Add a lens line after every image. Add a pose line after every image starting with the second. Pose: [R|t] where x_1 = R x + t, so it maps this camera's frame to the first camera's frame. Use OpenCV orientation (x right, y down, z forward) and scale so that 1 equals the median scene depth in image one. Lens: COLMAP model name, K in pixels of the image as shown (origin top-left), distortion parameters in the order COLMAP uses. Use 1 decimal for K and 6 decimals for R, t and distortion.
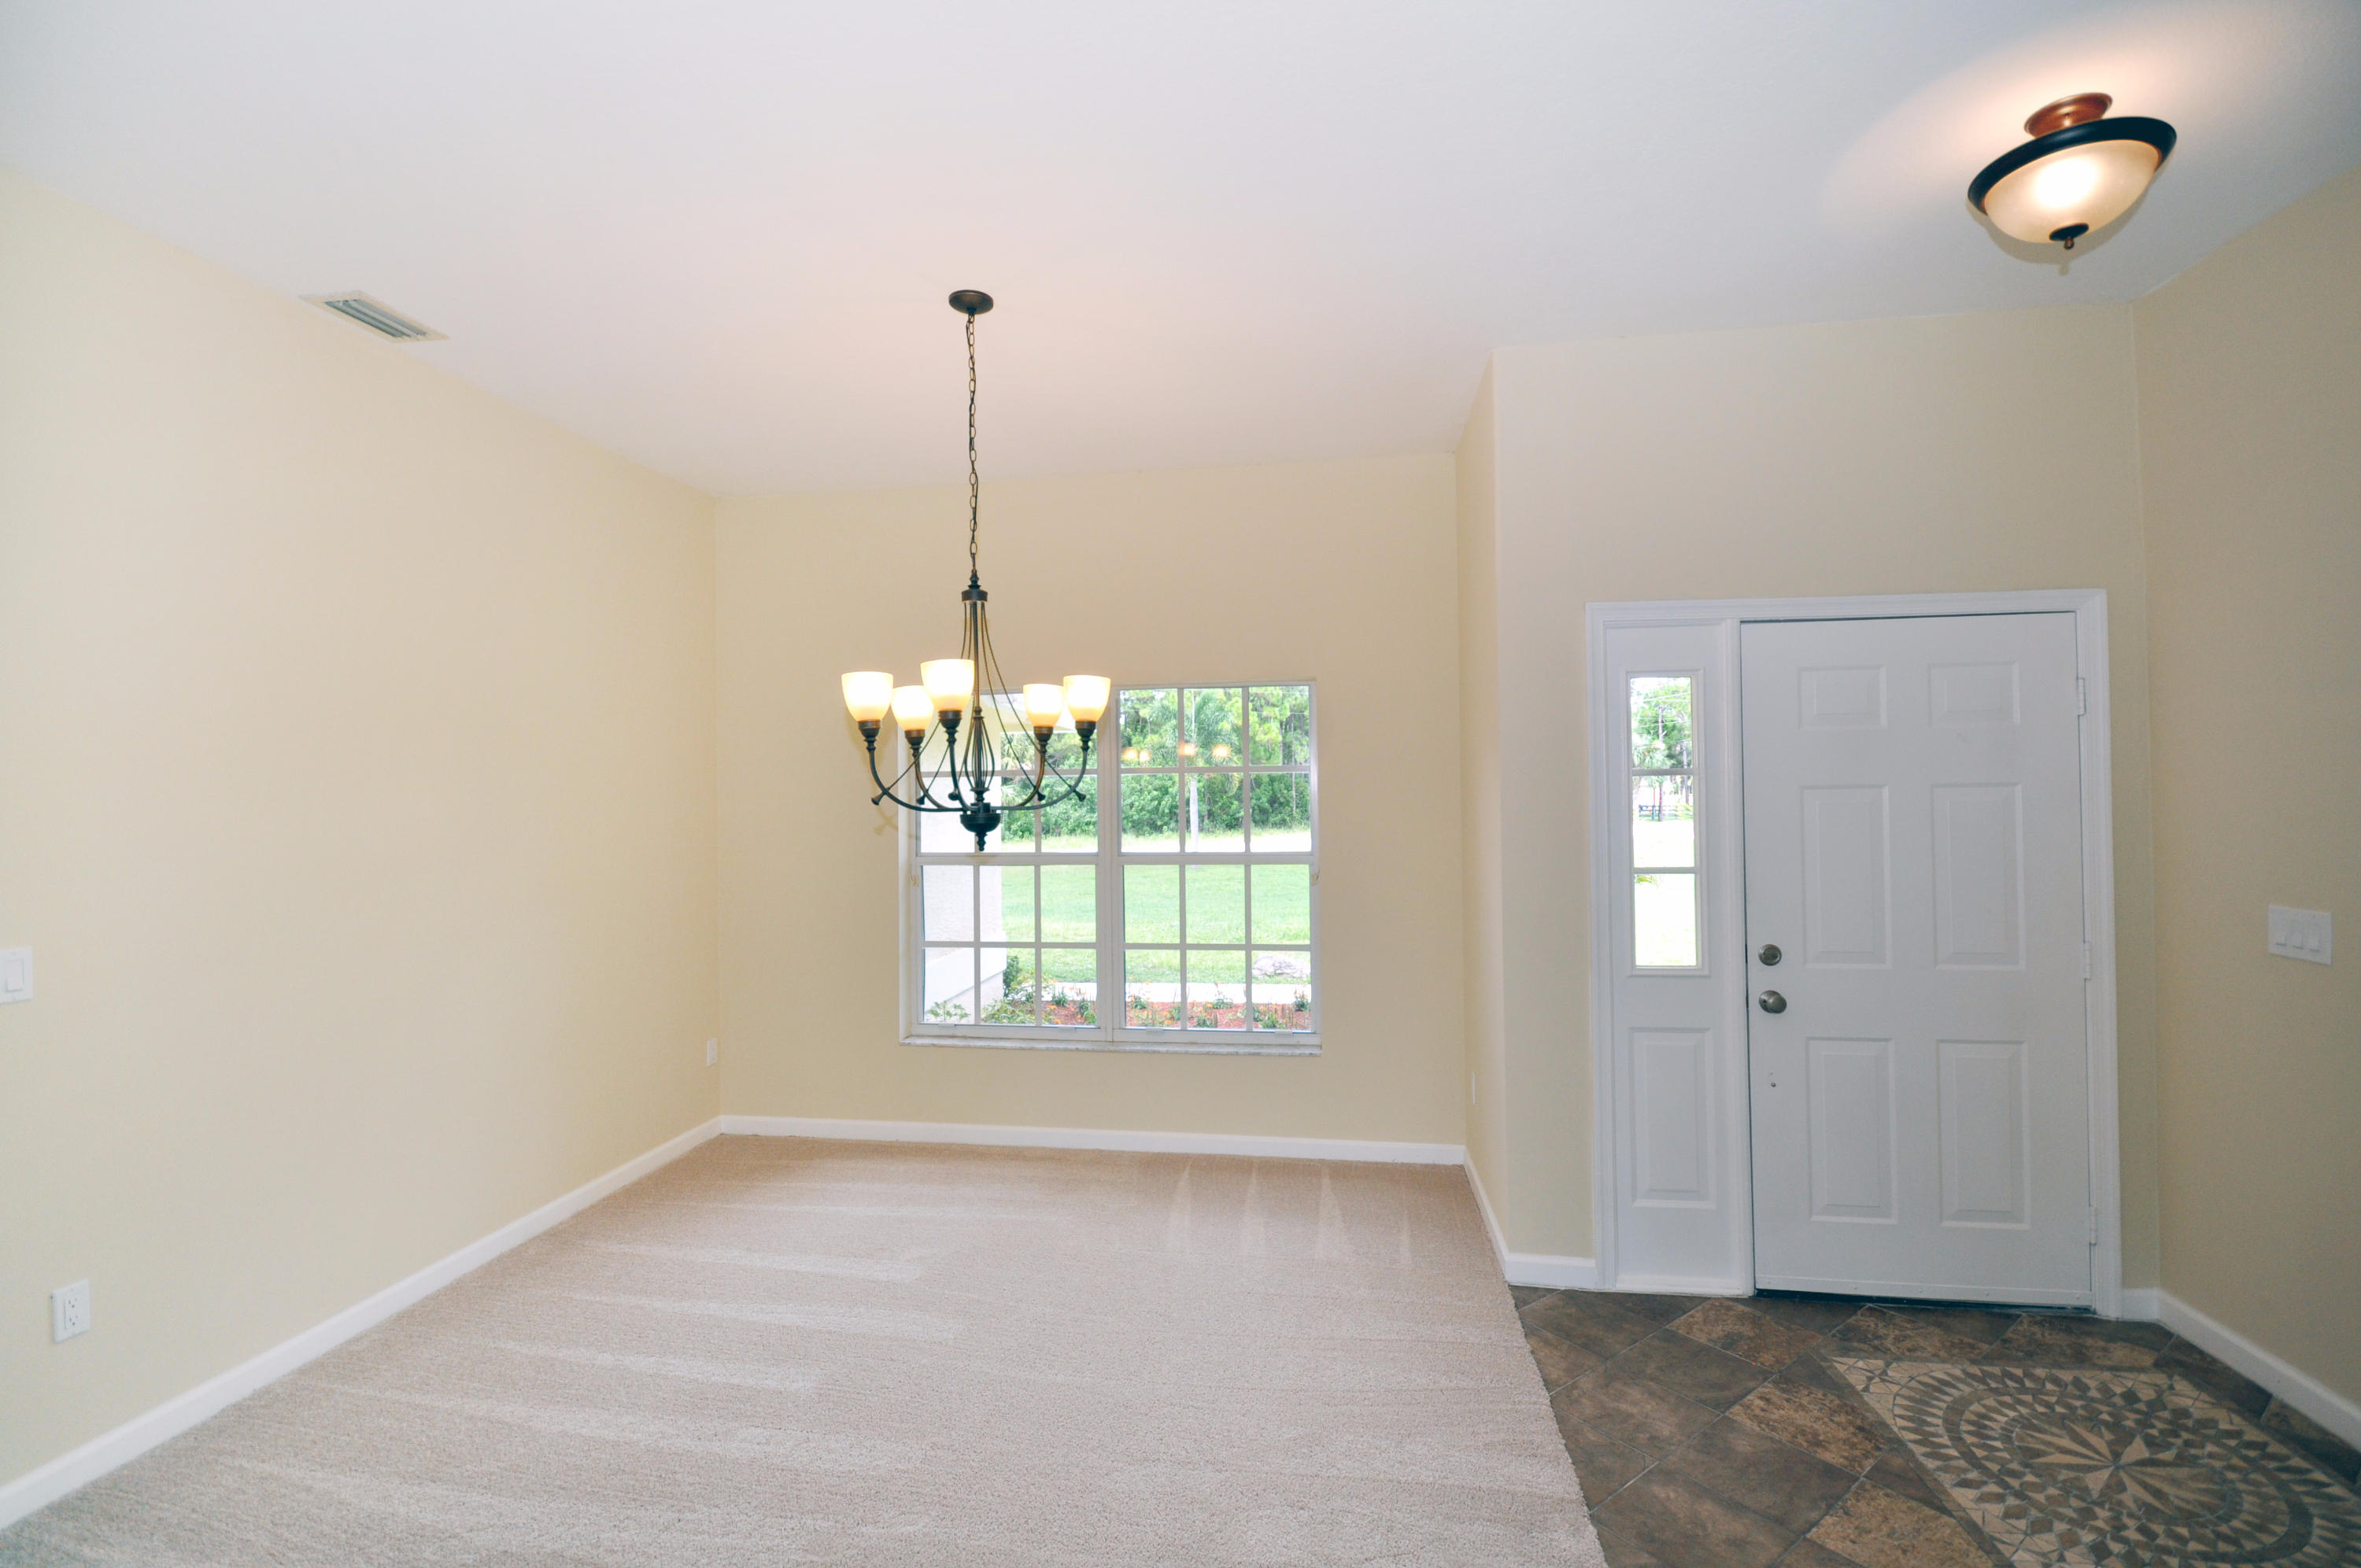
lens RADIAL K [[1045.9, 0, 1178.7], [0, 1045.9, 807.2], [0, 0, 1]] dist [-0.009513, -0.000464]
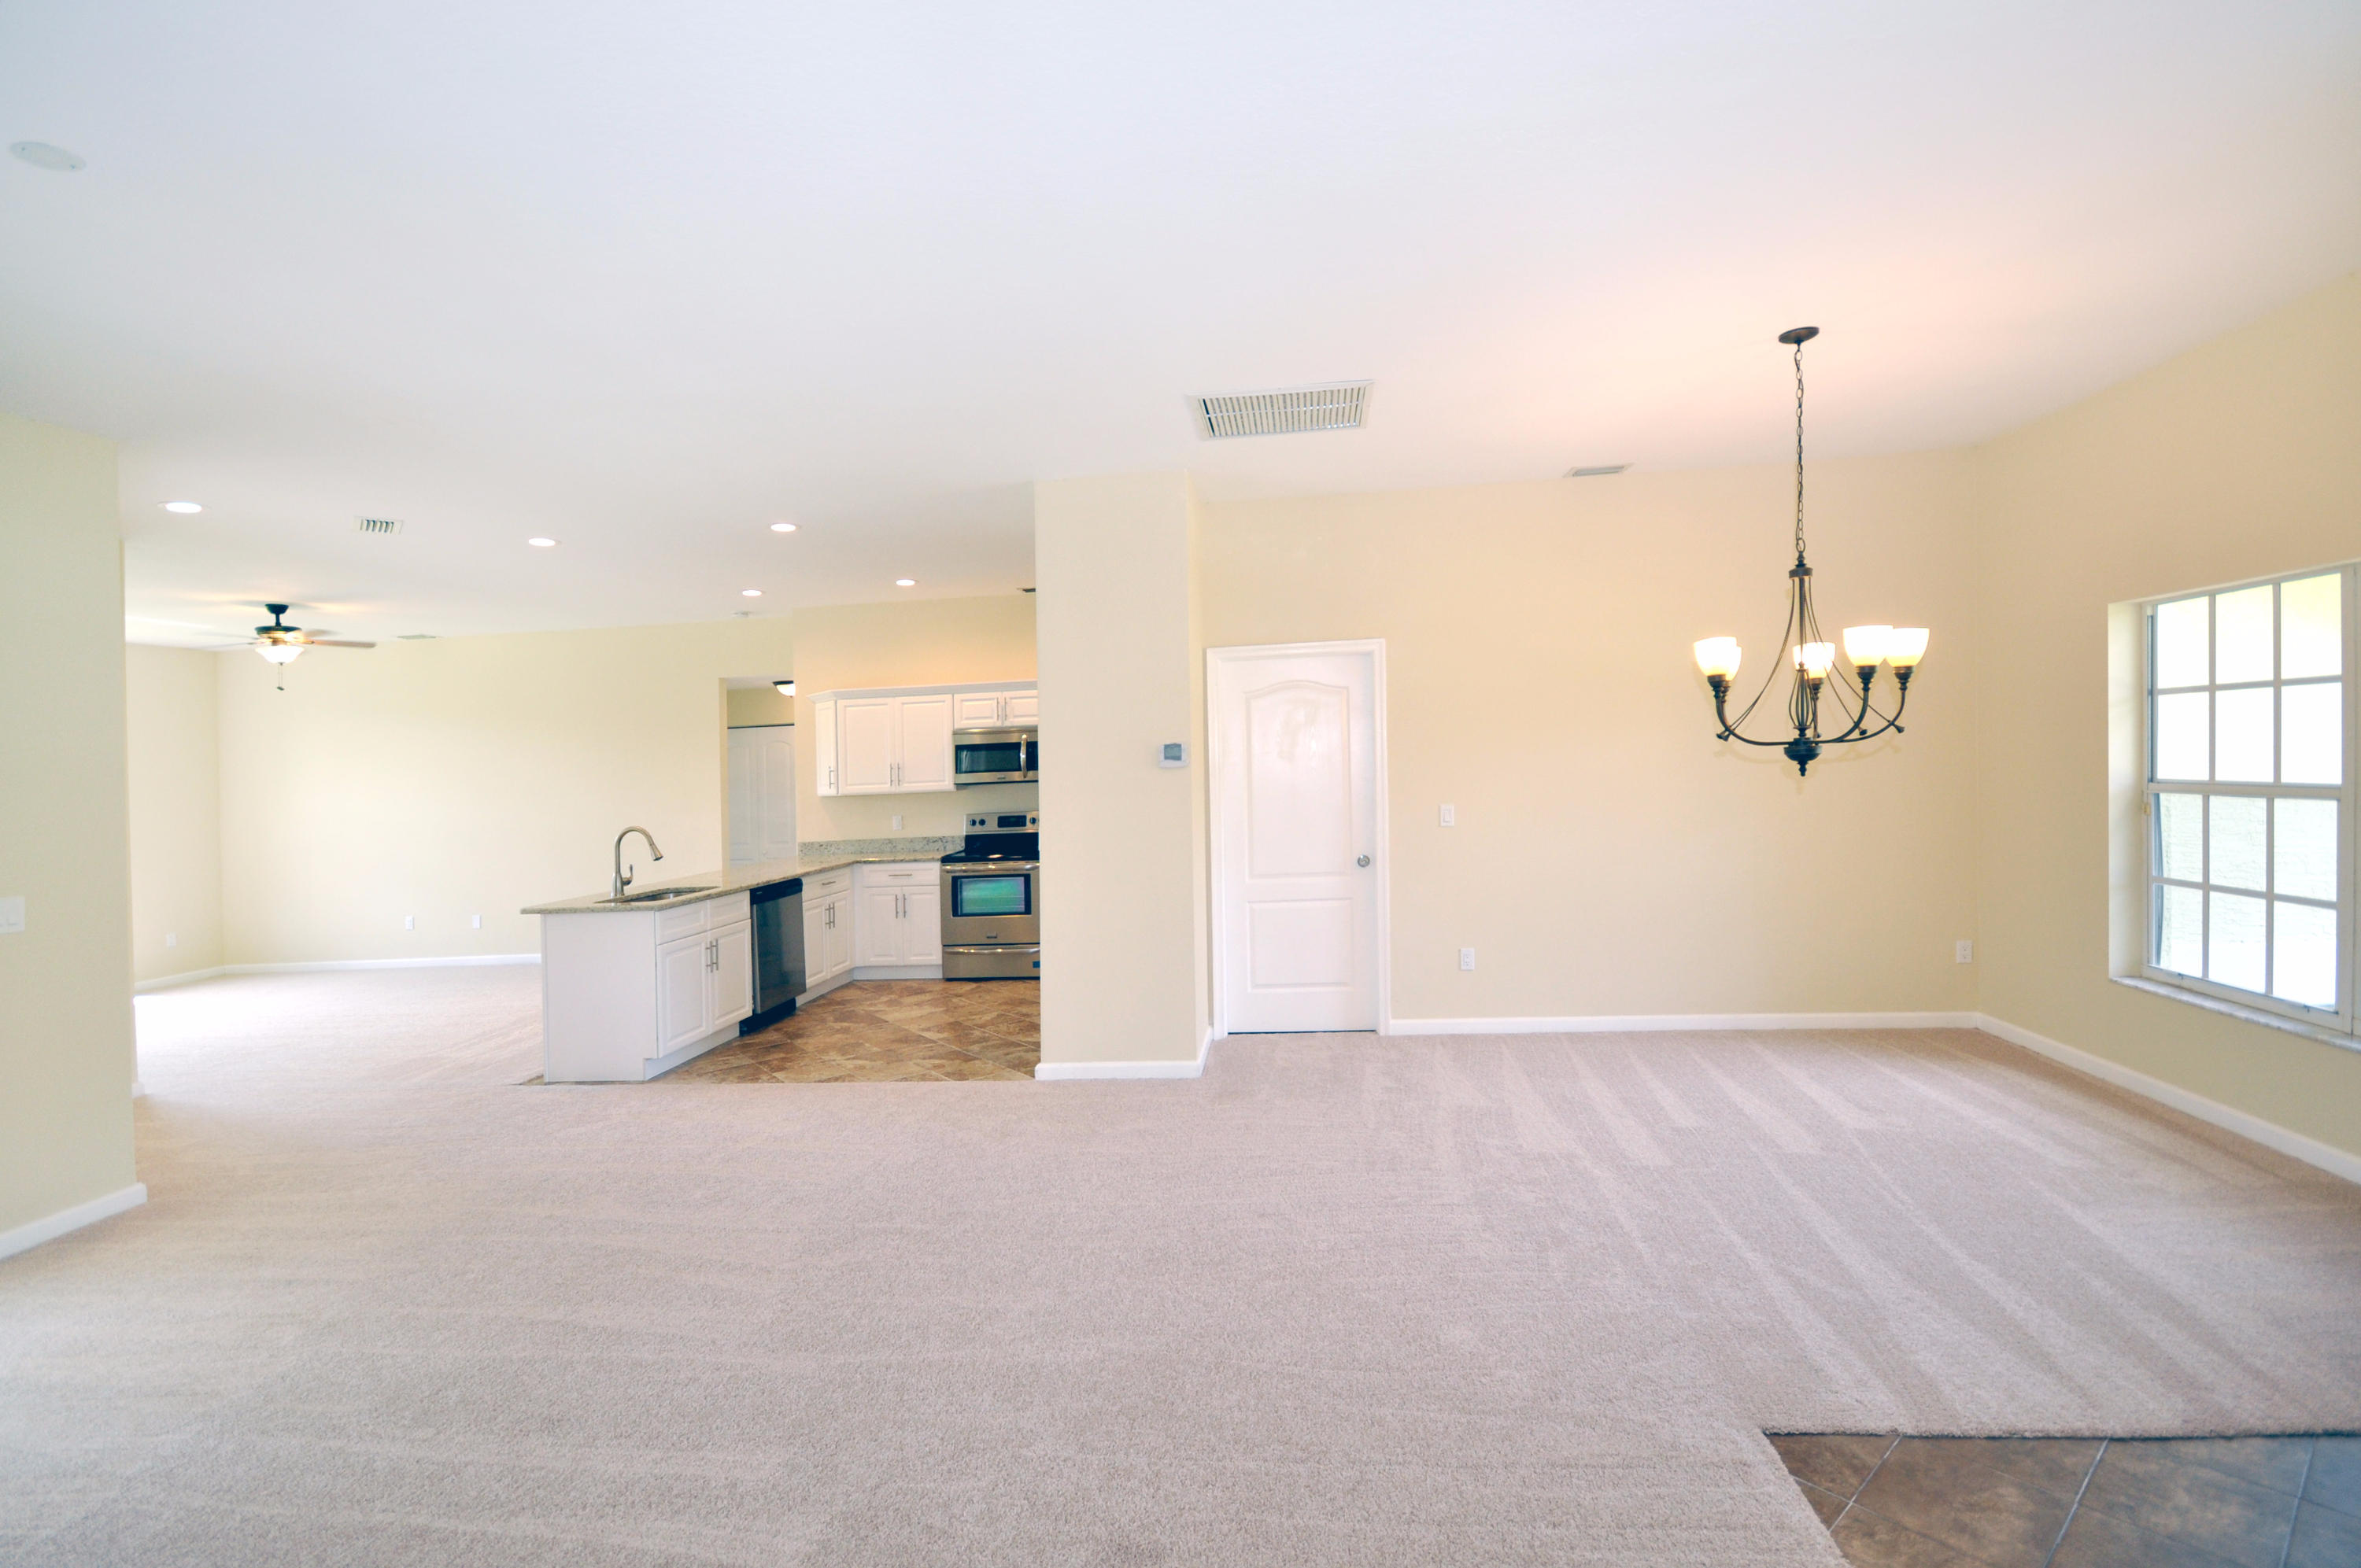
lens RADIAL K [[1053.9, 0, 1180.5], [0, 1053.9, 784.0], [0, 0, 1]] dist [-0.000034, 0.000047]
pose [[0.047072, 0.034538, -0.998294, 1.035794], [0.029567, 0.998916, 0.035953, -0.016431], [0.998454, -0.031209, 0.046000, 0.190634]]
